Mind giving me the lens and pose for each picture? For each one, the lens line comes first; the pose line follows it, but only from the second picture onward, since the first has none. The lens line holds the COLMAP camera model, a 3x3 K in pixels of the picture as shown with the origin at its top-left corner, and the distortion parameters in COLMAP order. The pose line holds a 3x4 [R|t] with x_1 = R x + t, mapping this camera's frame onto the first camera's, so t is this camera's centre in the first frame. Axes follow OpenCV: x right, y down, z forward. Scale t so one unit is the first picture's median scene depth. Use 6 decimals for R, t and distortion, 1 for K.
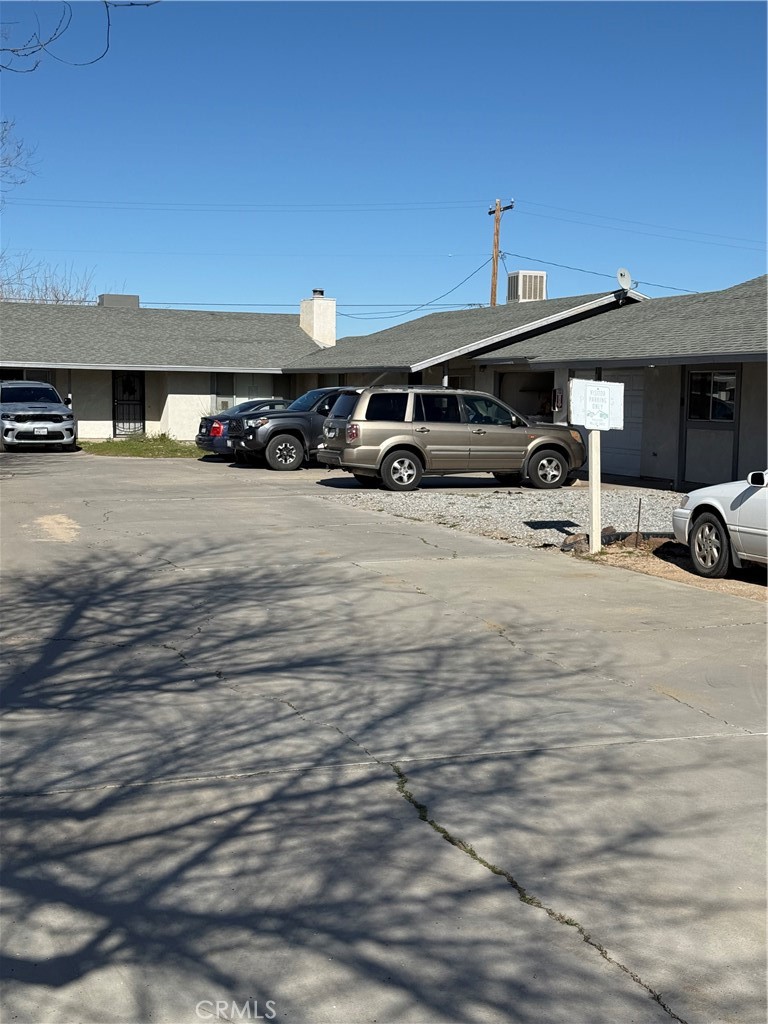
lens RADIAL K [[1424.0, 0, 381.3], [0, 1424.0, 515.3], [0, 0, 1]] dist [0.150219, -0.027828]
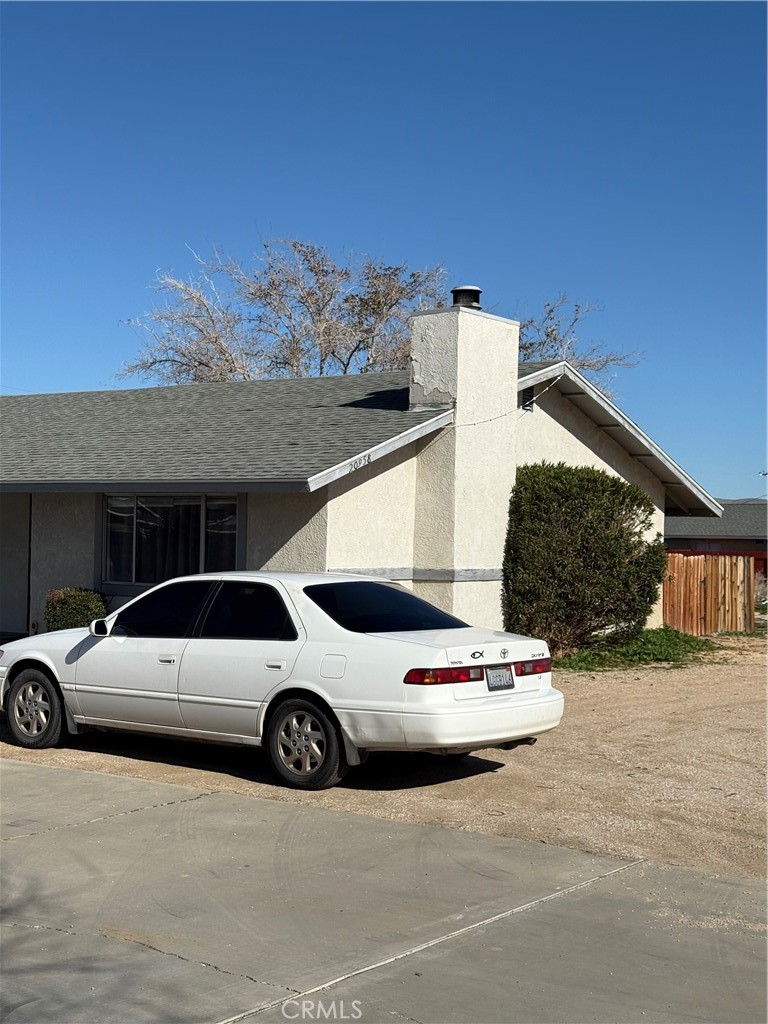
lens RADIAL K [[1425.2, 0, 380.6], [0, 1425.2, 524.0], [0, 0, 1]] dist [0.144471, 0.001775]
pose [[0.838695, 0.004355, 0.544584, -0.030861], [0.042554, 0.996387, -0.073504, -0.008518], [-0.542936, 0.084822, 0.835479, 0.098831]]
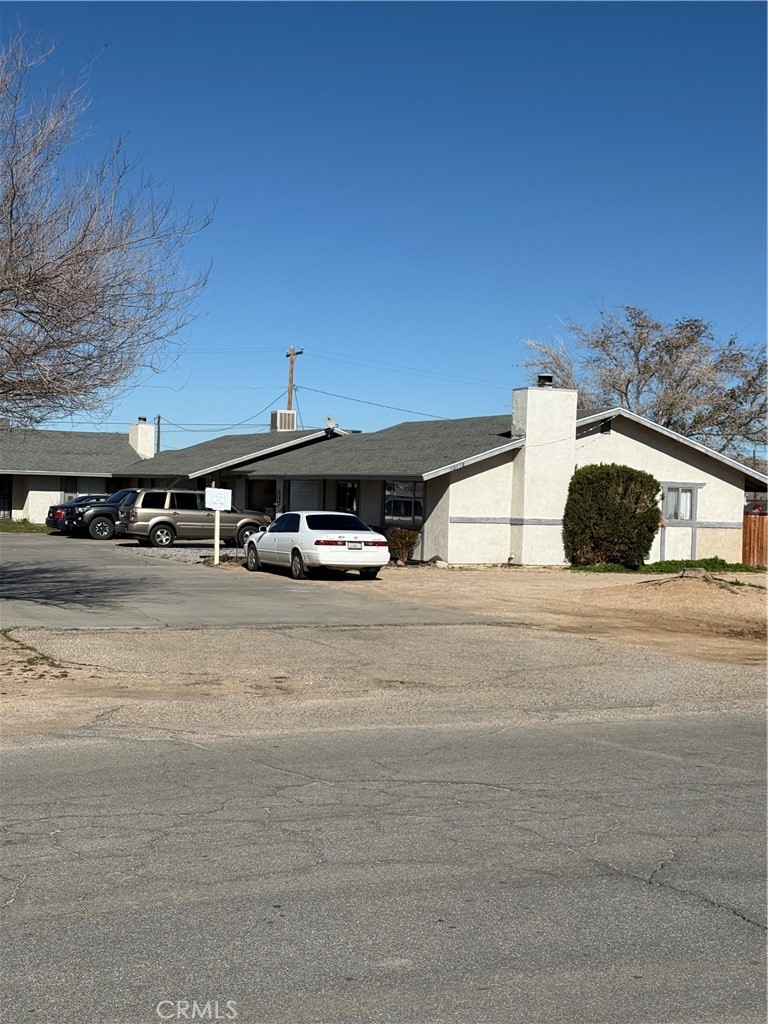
lens RADIAL K [[1424.0, 0, 381.3], [0, 1424.0, 515.3], [0, 0, 1]] dist [0.150219, -0.027828]
pose [[0.996088, 0.010591, 0.087728, 0.124228], [-0.004536, 0.997611, -0.068930, 0.060506], [-0.088249, 0.068262, 0.993757, -0.745544]]
